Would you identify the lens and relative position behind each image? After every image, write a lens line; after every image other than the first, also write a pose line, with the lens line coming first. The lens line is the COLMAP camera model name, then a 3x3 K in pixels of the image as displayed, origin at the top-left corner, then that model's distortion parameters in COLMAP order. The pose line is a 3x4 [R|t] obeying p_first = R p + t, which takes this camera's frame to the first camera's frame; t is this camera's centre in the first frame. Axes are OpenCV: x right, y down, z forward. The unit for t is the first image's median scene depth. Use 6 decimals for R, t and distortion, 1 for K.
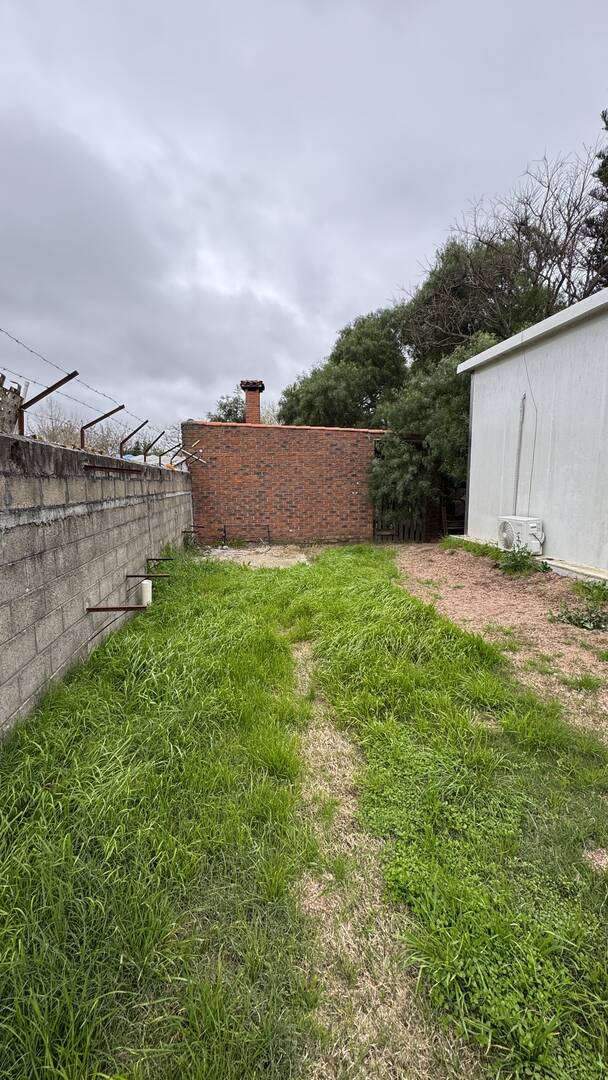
lens RADIAL K [[431.4, 0, 307.2], [0, 431.4, 539.5], [0, 0, 1]] dist [-0.002272, 0.000137]
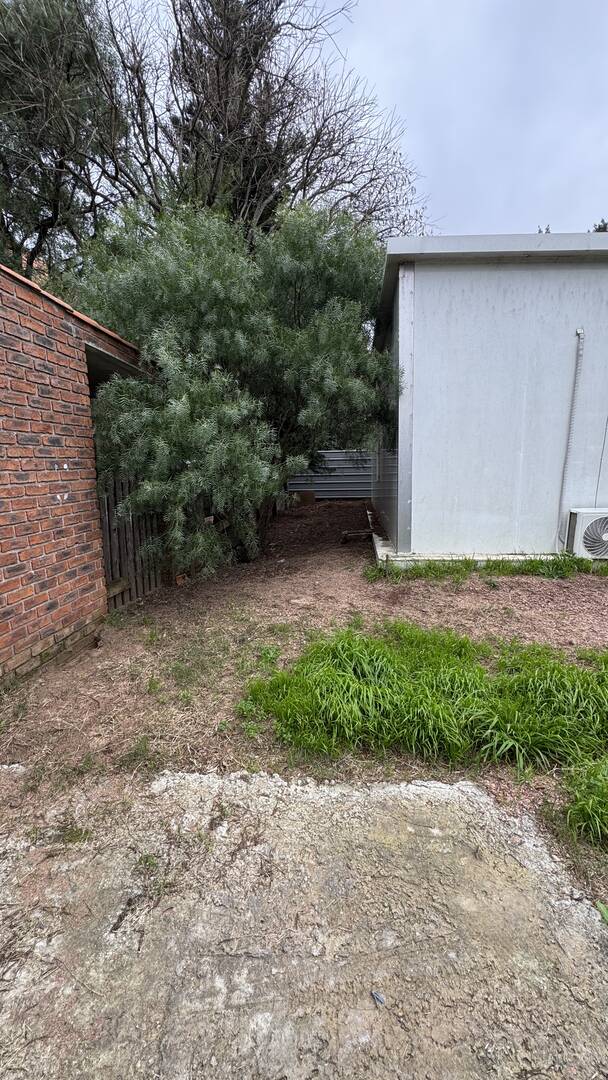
lens RADIAL K [[431.4, 0, 307.2], [0, 431.4, 539.5], [0, 0, 1]] dist [-0.002272, 0.000137]
pose [[0.179247, -0.156875, 0.971216, -0.176699], [0.139216, 0.981315, 0.132813, -0.094593], [-0.973904, 0.111403, 0.197738, 0.766048]]
